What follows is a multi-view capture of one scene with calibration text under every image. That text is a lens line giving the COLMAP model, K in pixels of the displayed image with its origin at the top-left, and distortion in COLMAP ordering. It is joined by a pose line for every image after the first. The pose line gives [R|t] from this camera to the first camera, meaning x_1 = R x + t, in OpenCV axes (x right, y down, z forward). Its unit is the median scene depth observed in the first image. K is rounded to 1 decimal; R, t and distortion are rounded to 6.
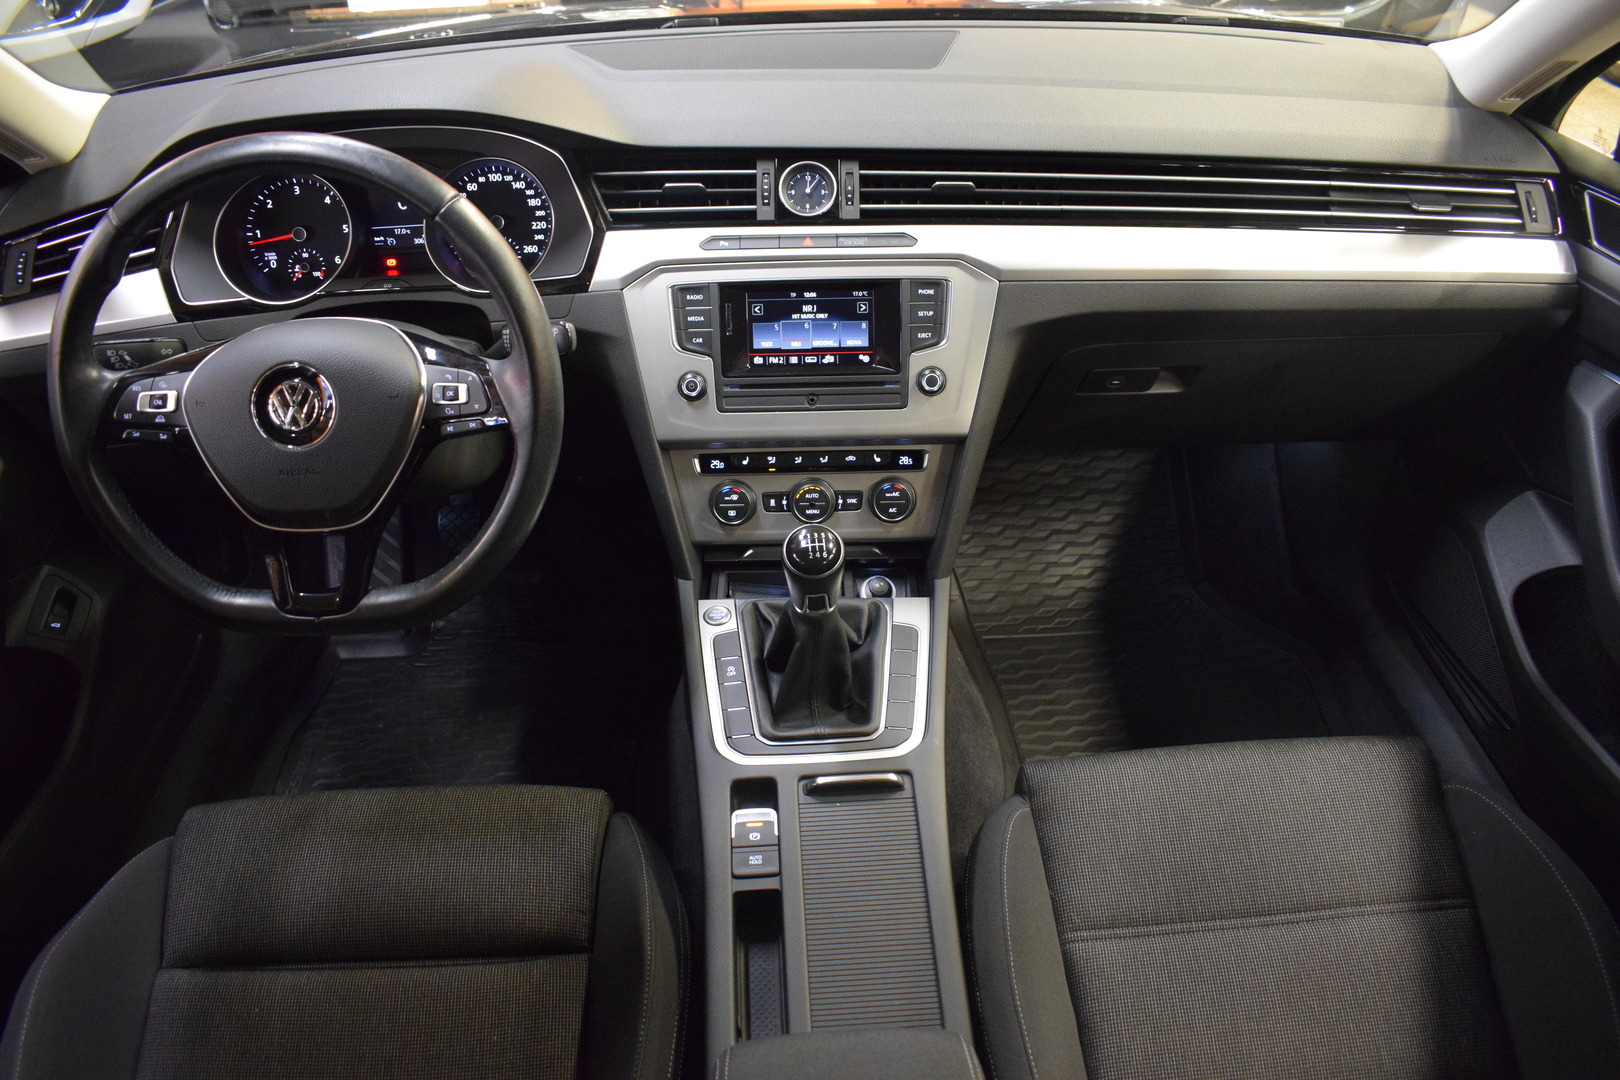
lens RADIAL K [[1237.5, 0, 811.5], [0, 1237.5, 560.4], [0, 0, 1]] dist [-0.095367, 0.013951]
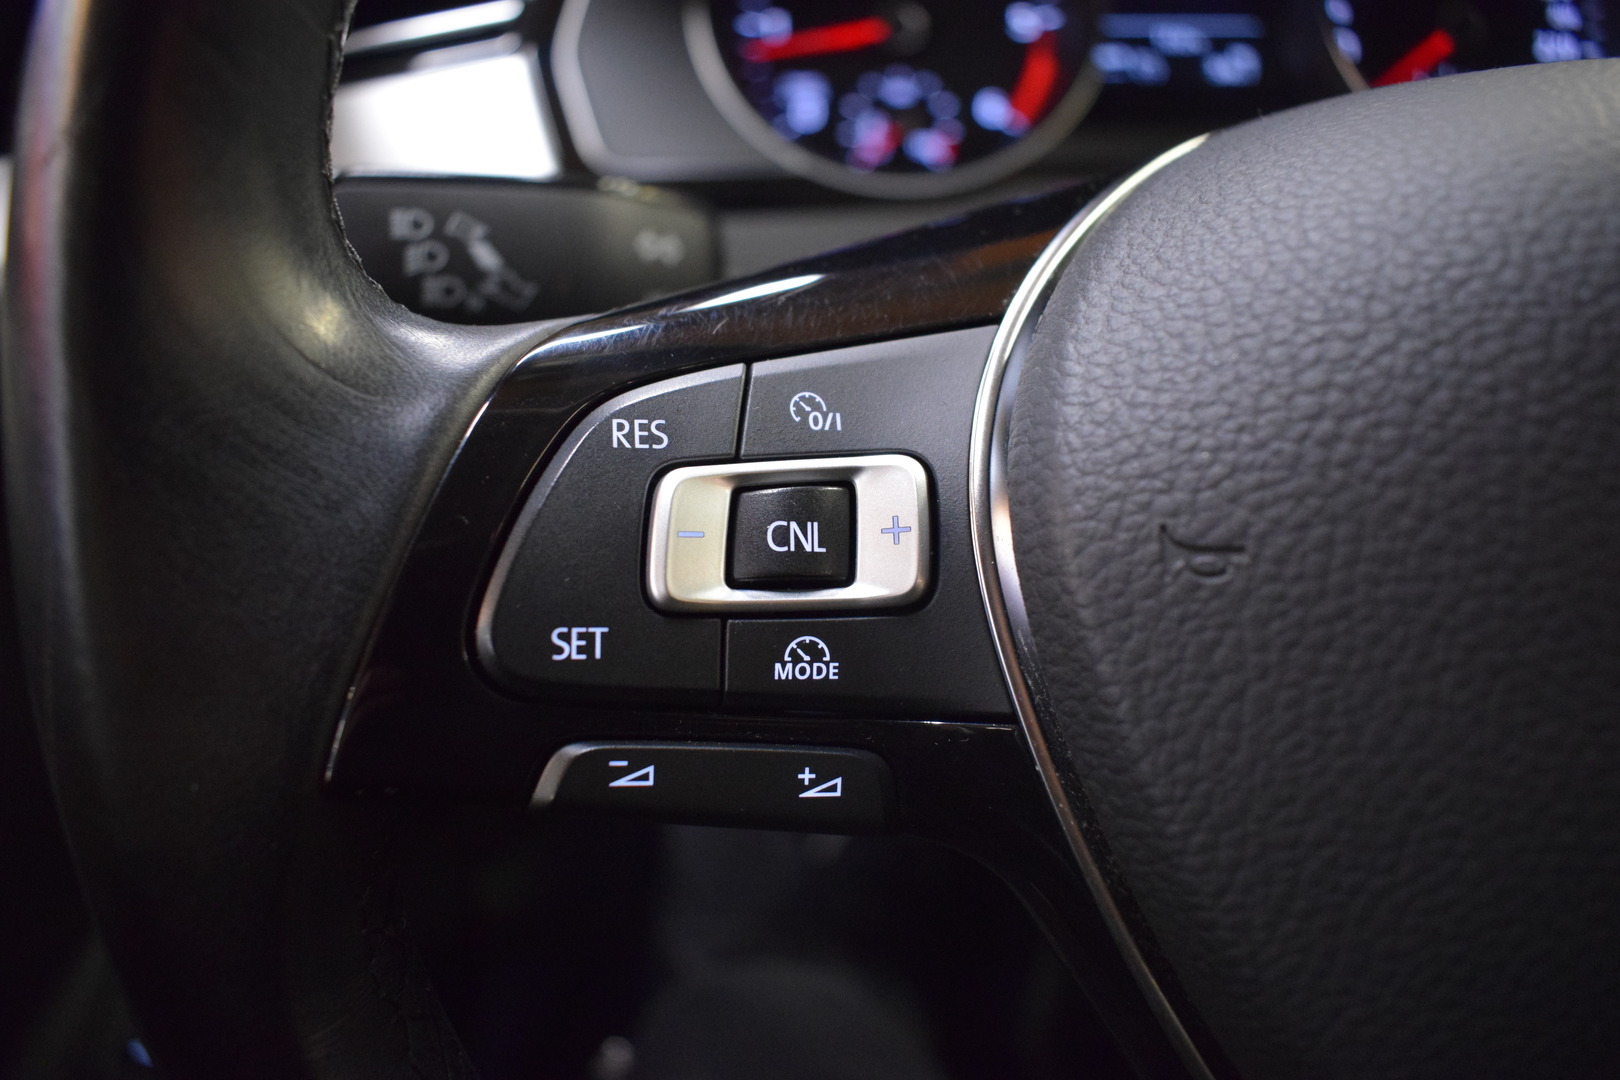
lens RADIAL K [[1237.5, 0, 811.5], [0, 1237.5, 560.4], [0, 0, 1]] dist [-0.095367, 0.013951]
pose [[0.992812, -0.000343, -0.119680, -0.422792], [-0.008833, 0.997059, -0.076132, -0.095381], [0.119354, 0.076642, 0.989889, 0.694638]]
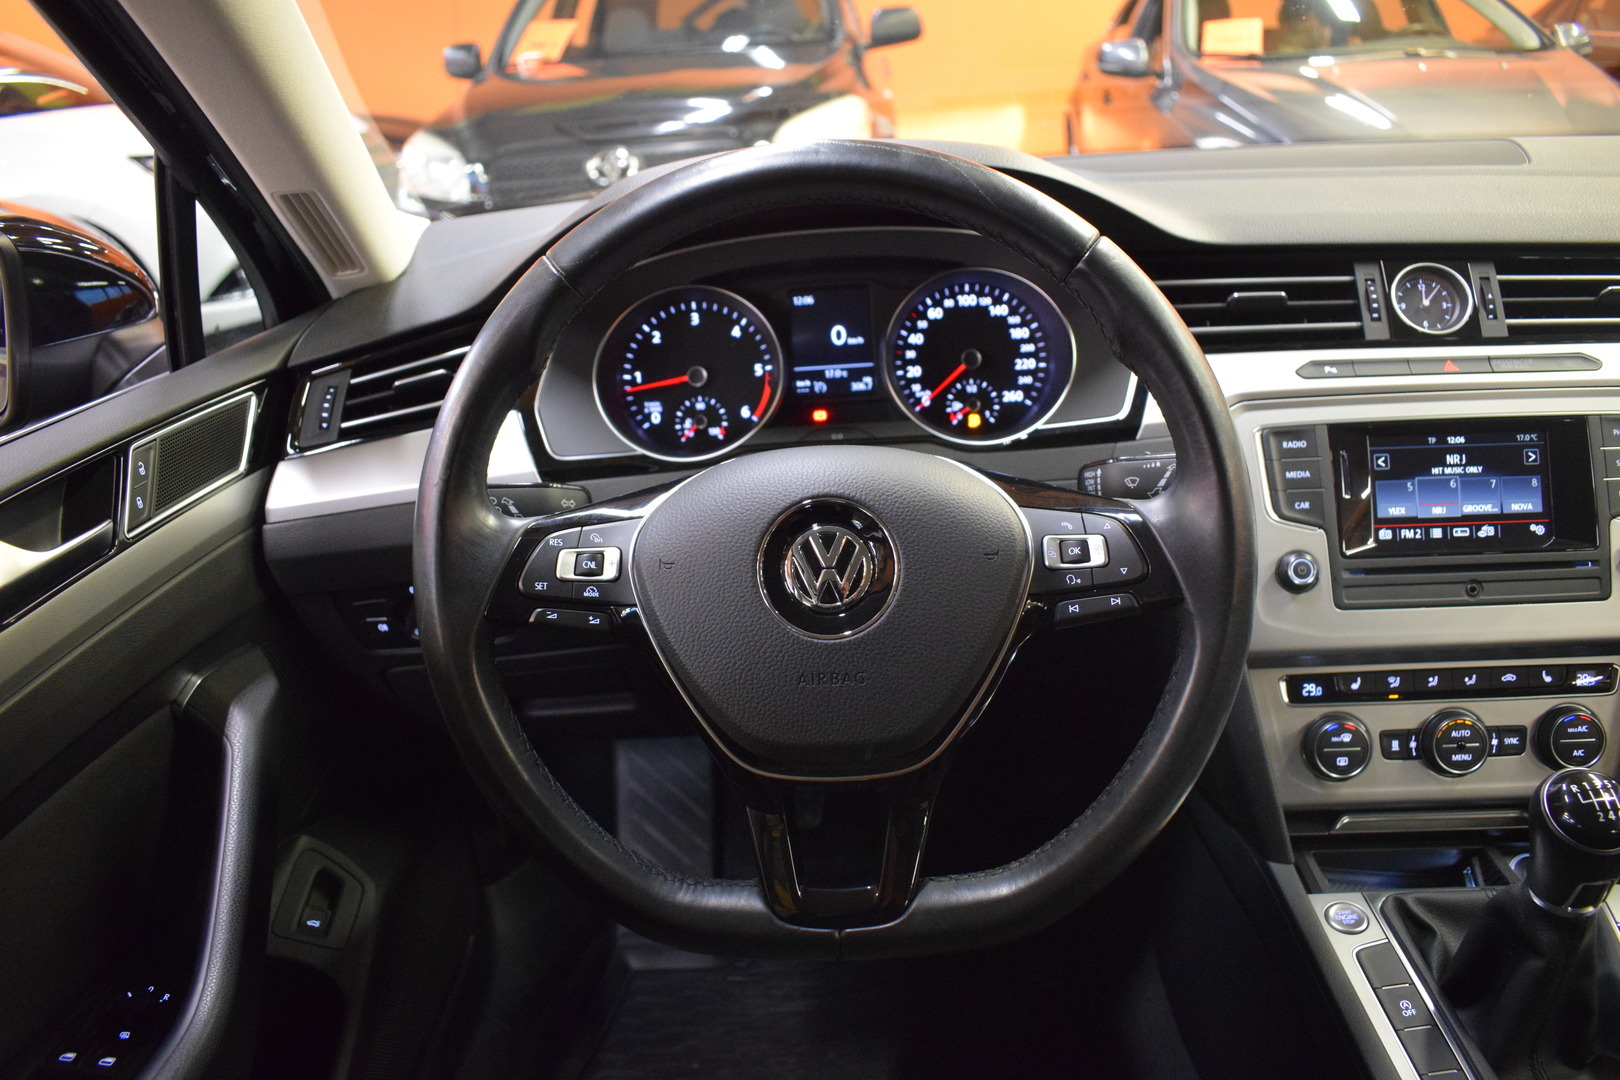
lens RADIAL K [[1237.5, 0, 811.5], [0, 1237.5, 560.4], [0, 0, 1]] dist [-0.095367, 0.013951]
pose [[0.996046, -0.014381, -0.087668, -0.302451], [-0.005819, 0.974130, -0.225912, 0.006123], [0.088649, 0.225529, 0.970195, 0.321507]]
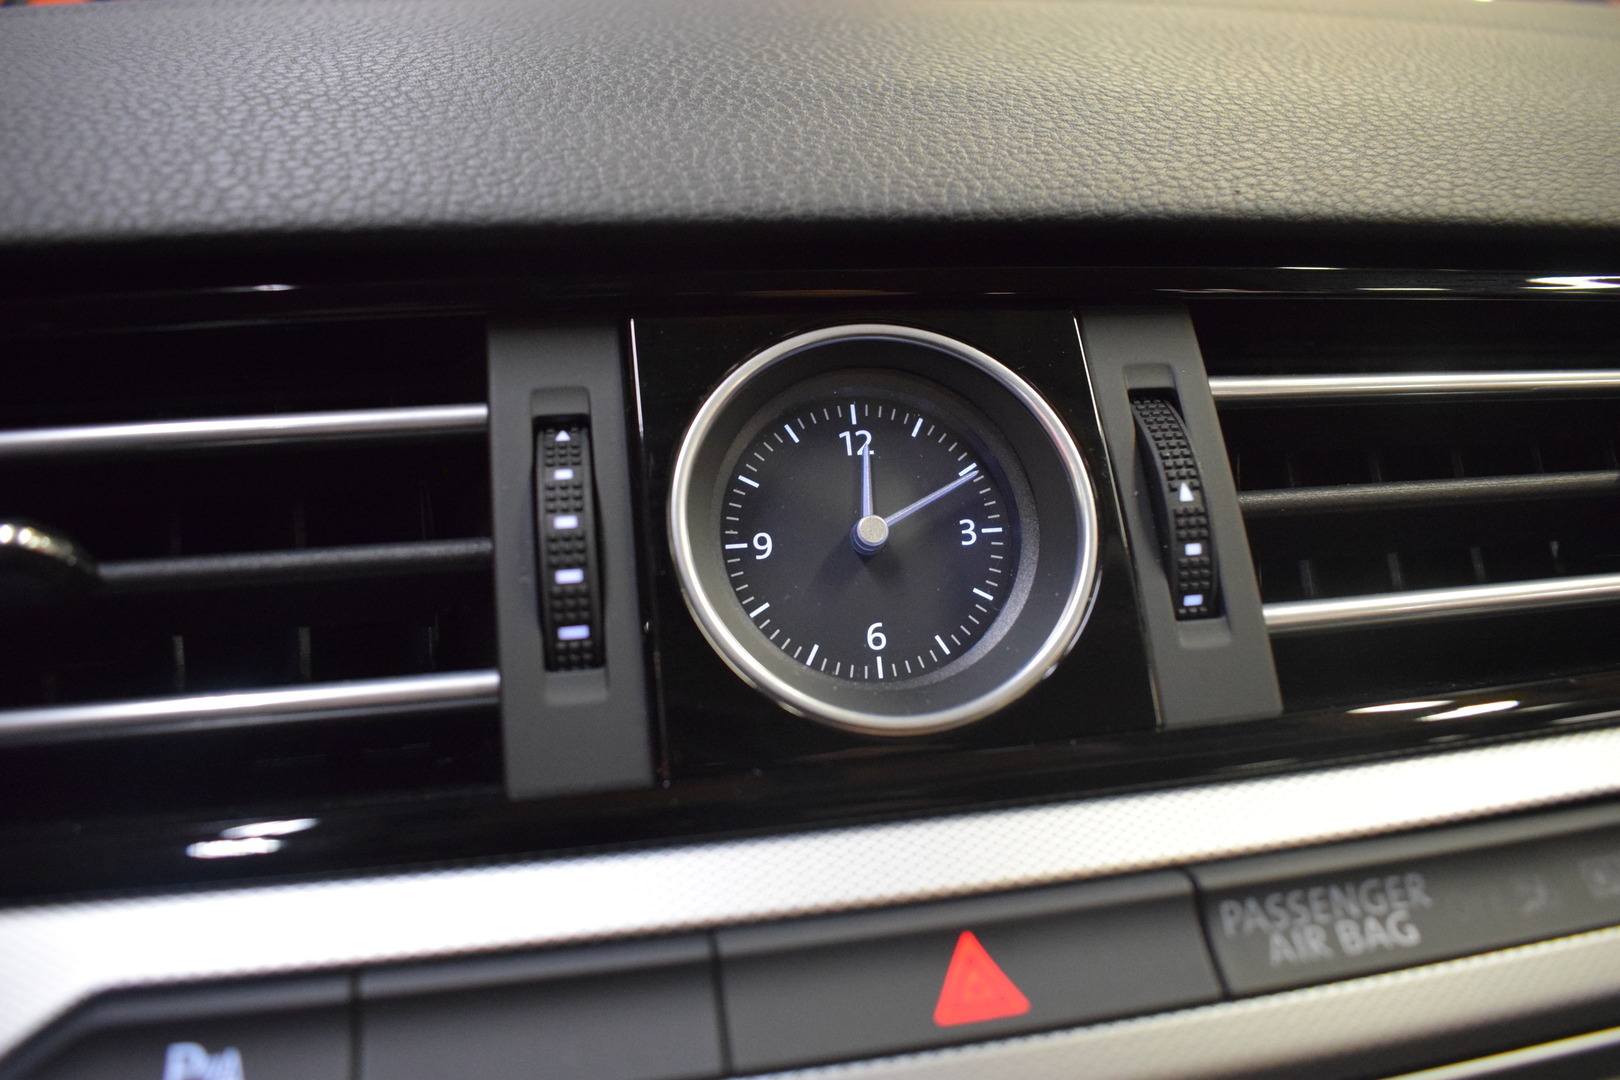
lens RADIAL K [[1237.5, 0, 811.5], [0, 1237.5, 560.4], [0, 0, 1]] dist [-0.095367, 0.013951]
pose [[0.985434, -0.063441, 0.157780, -0.032275], [0.098820, 0.968706, -0.227690, -0.268031], [-0.138398, 0.239965, 0.960866, 0.870925]]
